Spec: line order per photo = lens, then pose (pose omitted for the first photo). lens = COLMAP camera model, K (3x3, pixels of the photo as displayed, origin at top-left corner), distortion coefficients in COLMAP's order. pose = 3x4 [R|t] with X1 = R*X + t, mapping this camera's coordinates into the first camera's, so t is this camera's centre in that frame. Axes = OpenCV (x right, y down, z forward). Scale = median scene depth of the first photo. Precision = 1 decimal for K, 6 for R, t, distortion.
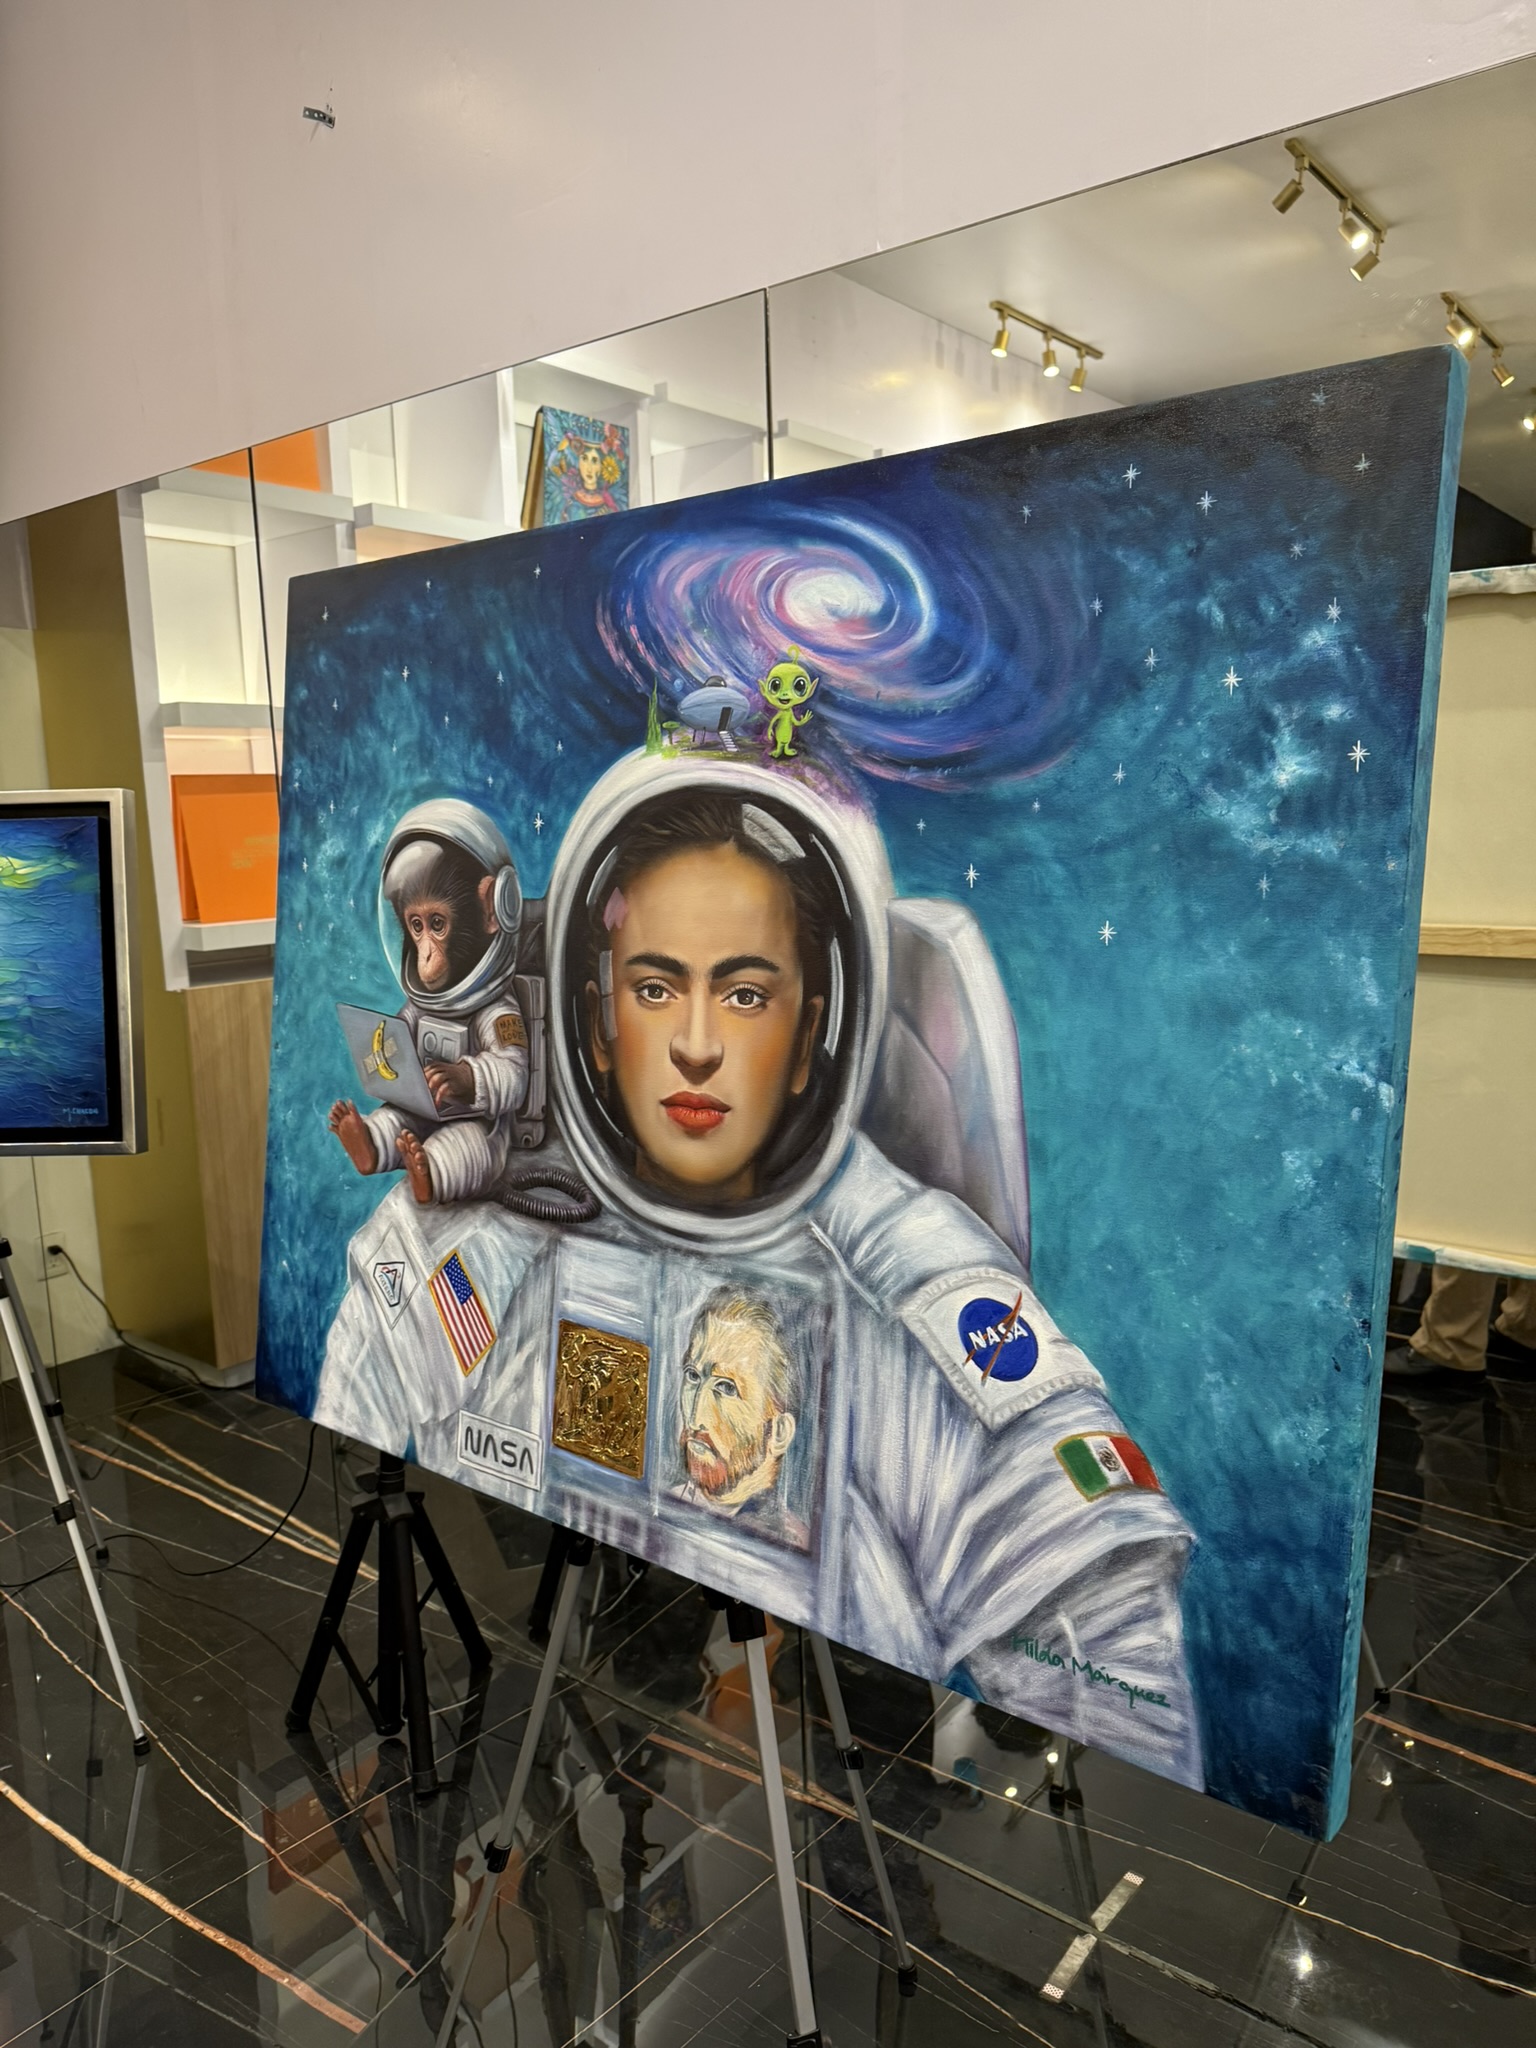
lens RADIAL K [[1437.8, 0, 758.0], [0, 1437.8, 1049.7], [0, 0, 1]] dist [0.041160, -0.050240]
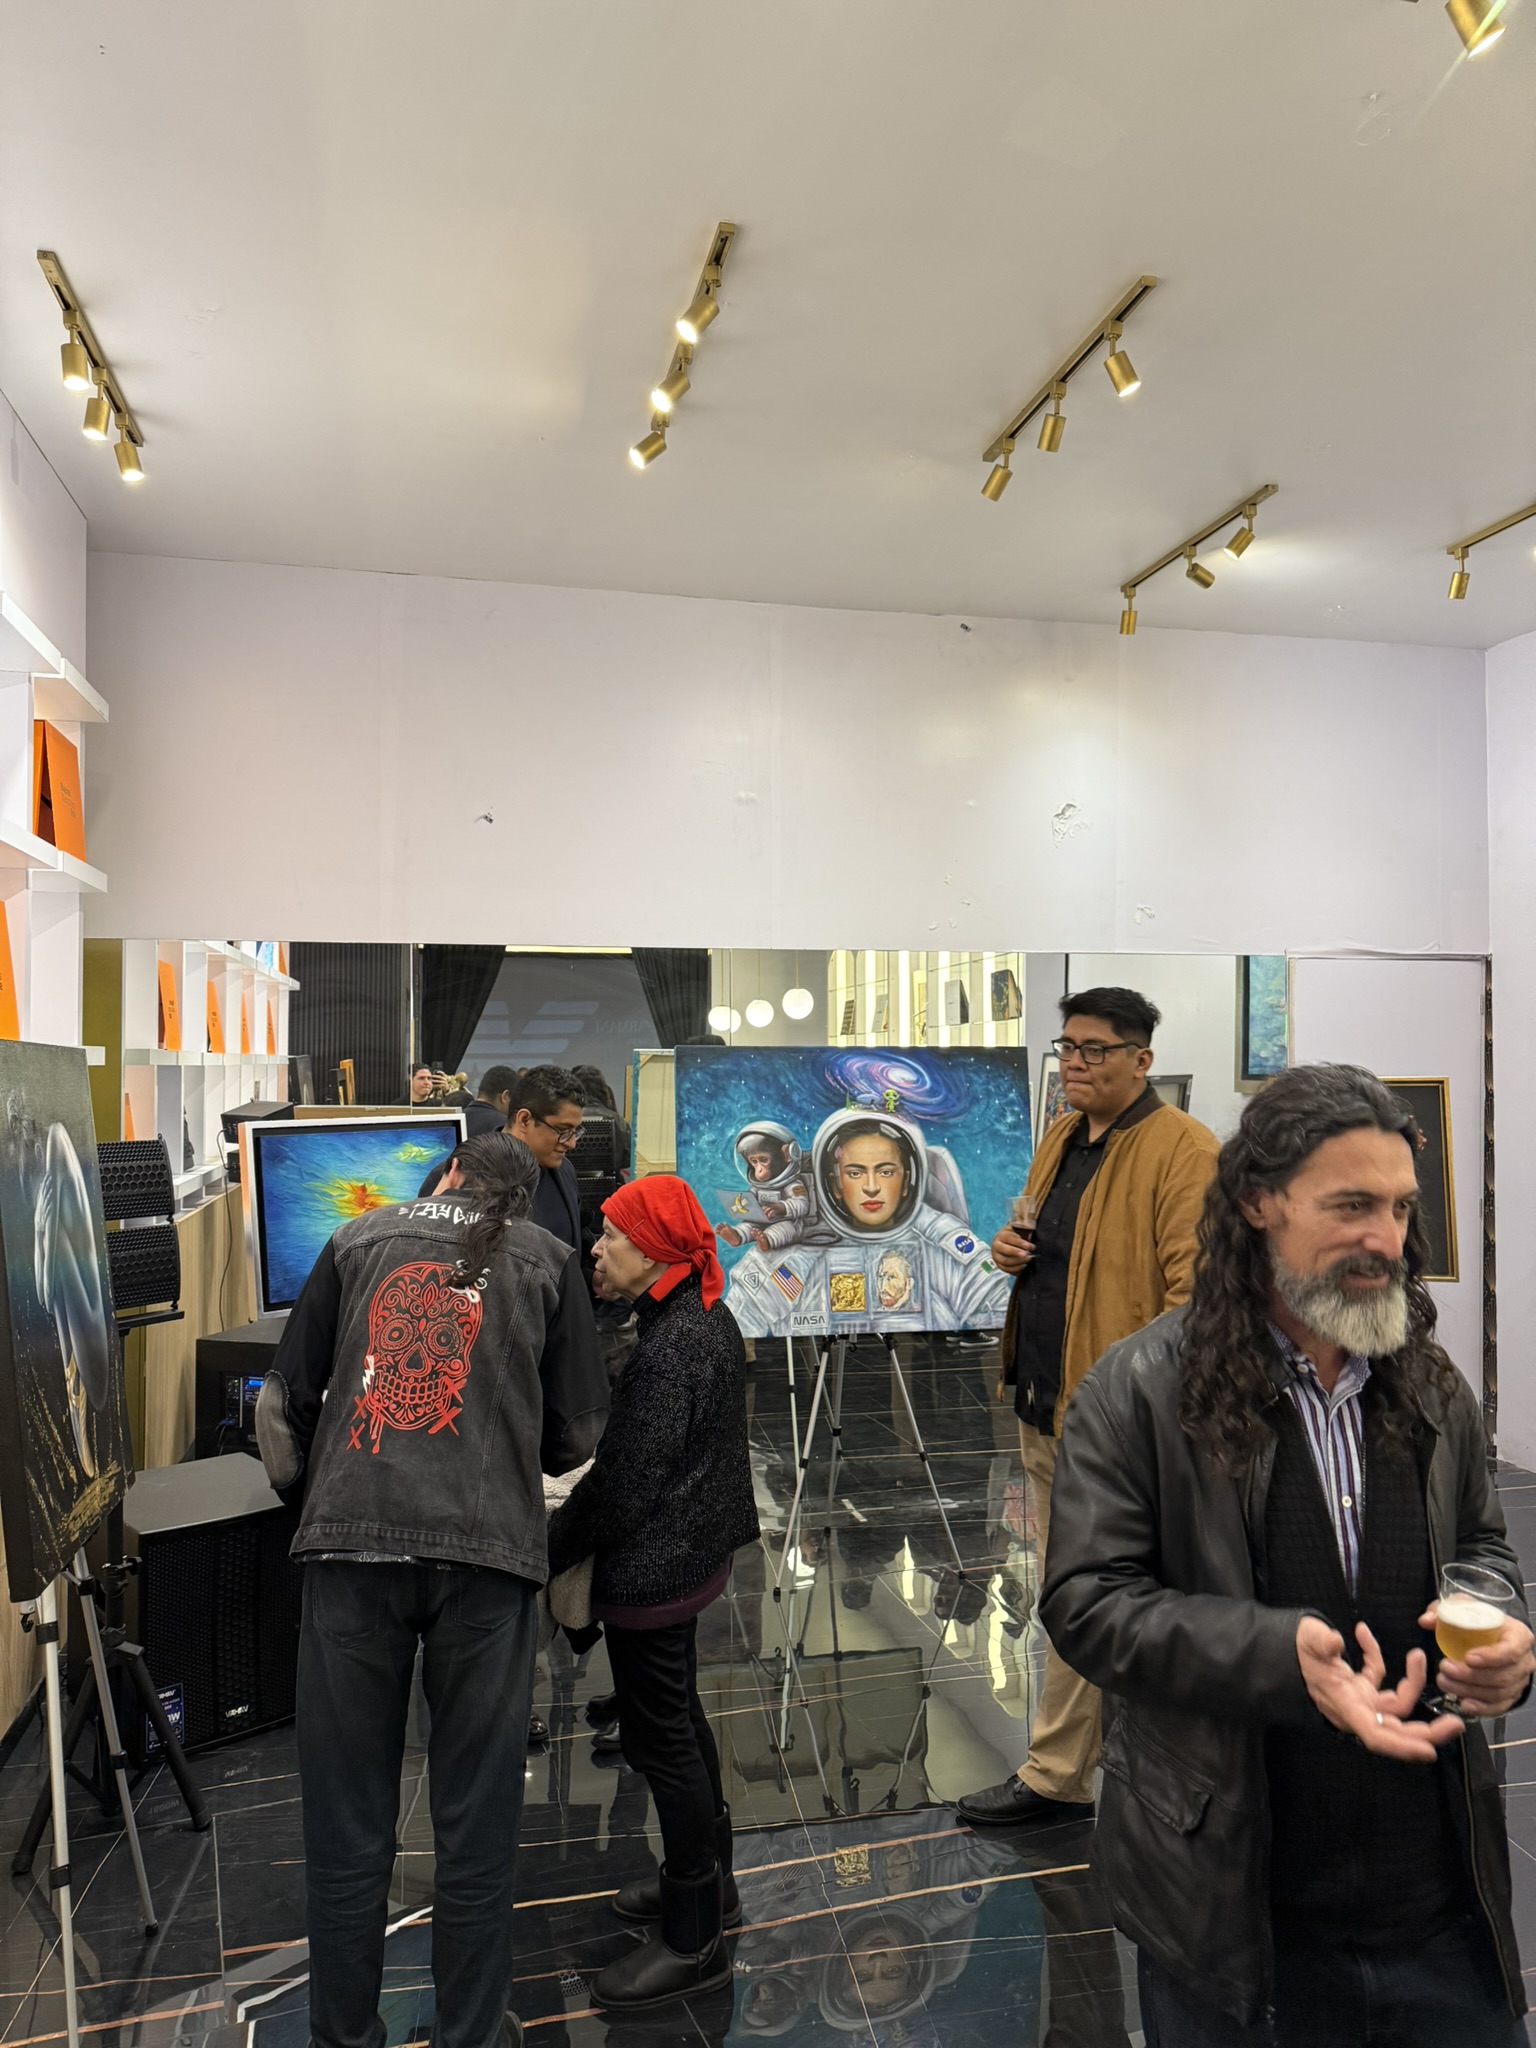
lens RADIAL K [[1437.8, 0, 777.3], [0, 1437.8, 1011.5], [0, 0, 1]] dist [0.041160, -0.050240]
pose [[0.621768, 0.052442, 0.781444, -3.165020], [0.117450, 0.980230, -0.159233, 0.116716], [-0.774345, 0.190786, 0.603316, -1.172022]]
